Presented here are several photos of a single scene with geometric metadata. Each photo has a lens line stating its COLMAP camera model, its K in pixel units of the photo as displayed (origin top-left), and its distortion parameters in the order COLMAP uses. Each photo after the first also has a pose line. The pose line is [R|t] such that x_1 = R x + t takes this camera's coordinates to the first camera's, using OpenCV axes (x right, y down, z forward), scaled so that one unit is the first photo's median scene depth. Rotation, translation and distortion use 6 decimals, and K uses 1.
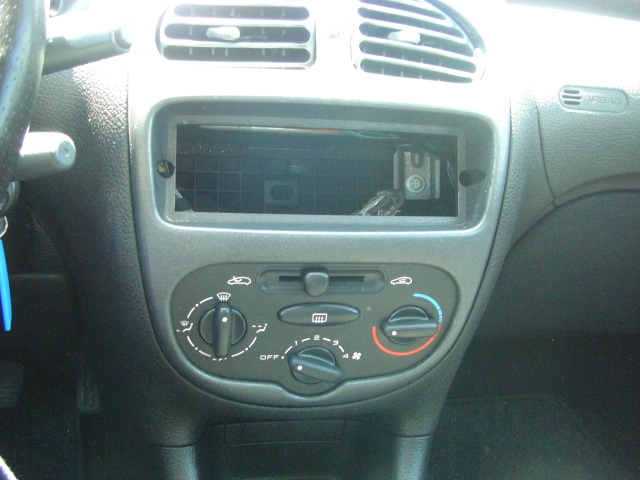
lens RADIAL K [[718.9, 0, 321.5], [0, 718.9, 243.7], [0, 0, 1]] dist [-0.133971, 0.000000]
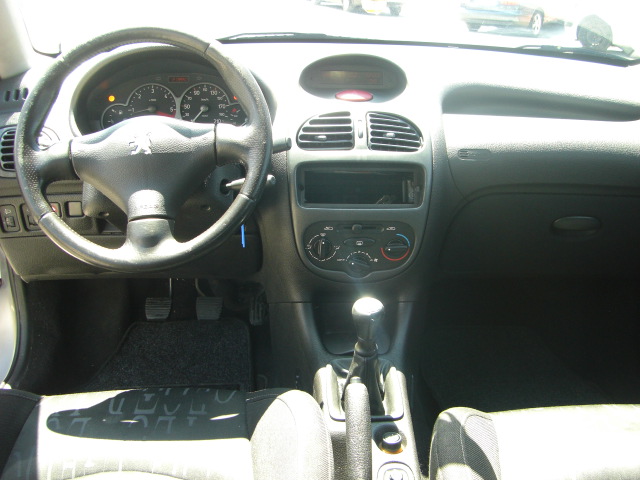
lens RADIAL K [[718.9, 0, 318.2], [0, 718.9, 240.1], [0, 0, 1]] dist [-0.133971, 0.000000]
pose [[0.987176, -0.022812, -0.157997, 0.262414], [0.011703, 0.997416, -0.070886, 0.276411], [0.159206, 0.068128, 0.984892, -1.597344]]
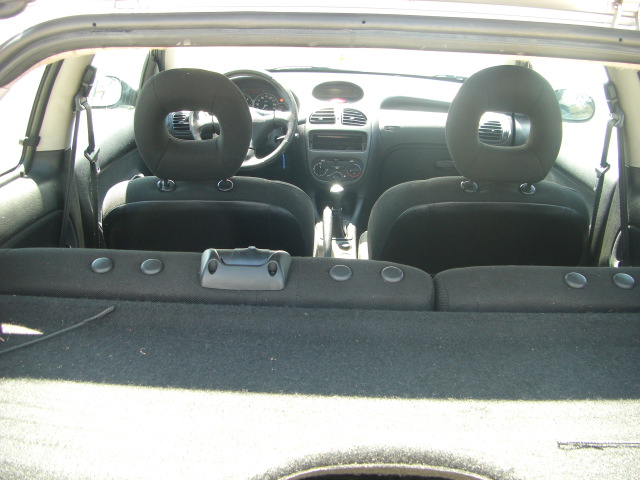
lens RADIAL K [[718.9, 0, 320.6], [0, 718.9, 238.8], [0, 0, 1]] dist [-0.133971, 0.000000]
pose [[0.981586, -0.003955, -0.190978, 0.953125], [-0.012882, 0.996139, -0.086836, 1.159514], [0.190584, 0.087697, 0.977746, -4.531666]]
